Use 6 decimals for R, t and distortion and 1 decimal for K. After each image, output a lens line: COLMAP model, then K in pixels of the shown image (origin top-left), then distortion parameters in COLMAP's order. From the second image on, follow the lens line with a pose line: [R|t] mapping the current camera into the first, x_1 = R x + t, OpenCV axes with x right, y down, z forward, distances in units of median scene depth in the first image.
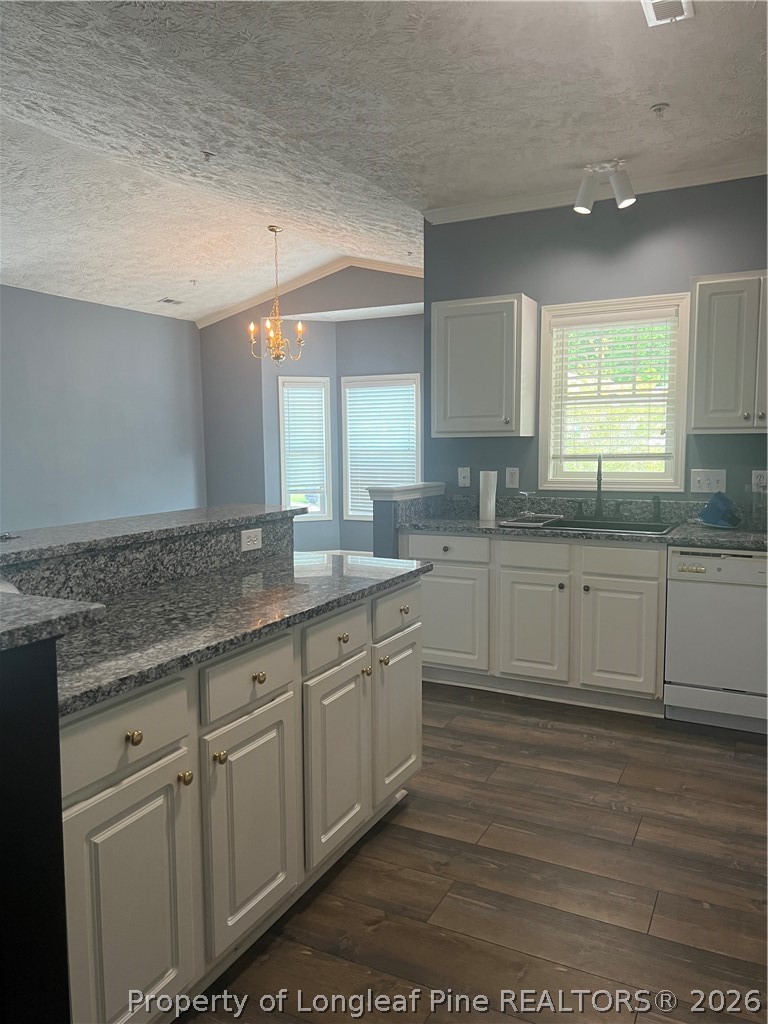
lens RADIAL K [[778.4, 0, 381.4], [0, 778.4, 514.0], [0, 0, 1]] dist [0.014274, 0.001073]
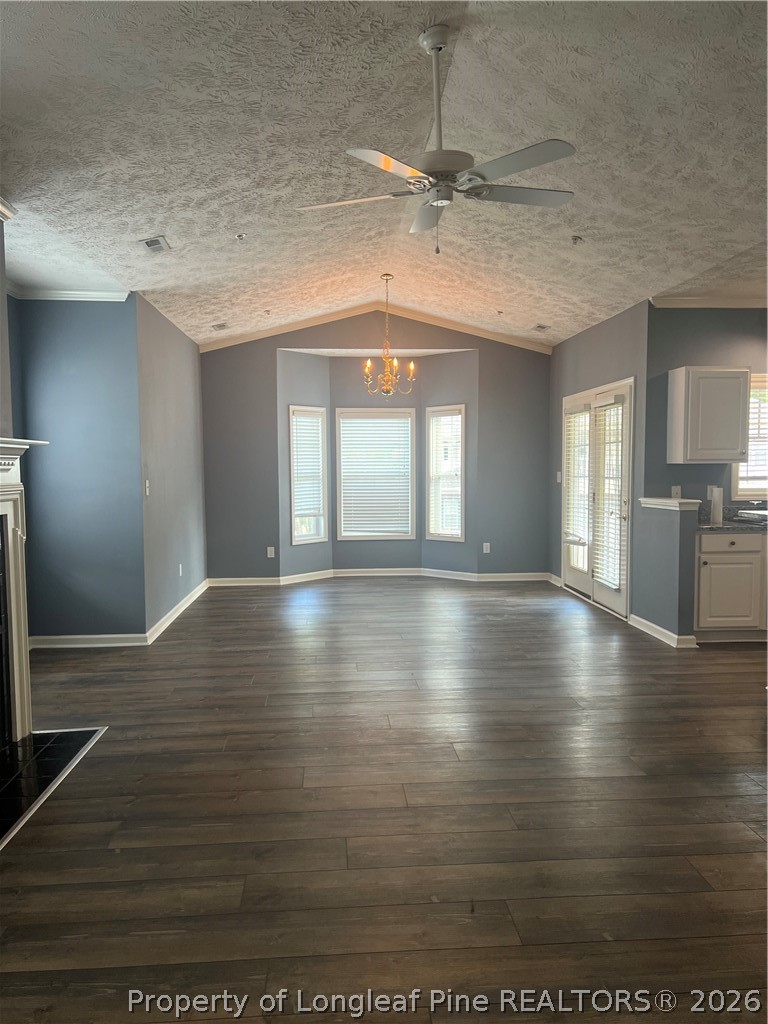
lens RADIAL K [[778.4, 0, 379.8], [0, 778.4, 514.0], [0, 0, 1]] dist [0.014274, 0.001073]
pose [[0.856884, -0.029470, 0.514667, -0.561380], [0.046956, 0.998676, -0.020993, -0.003937], [-0.513367, 0.042156, 0.857133, 0.052689]]
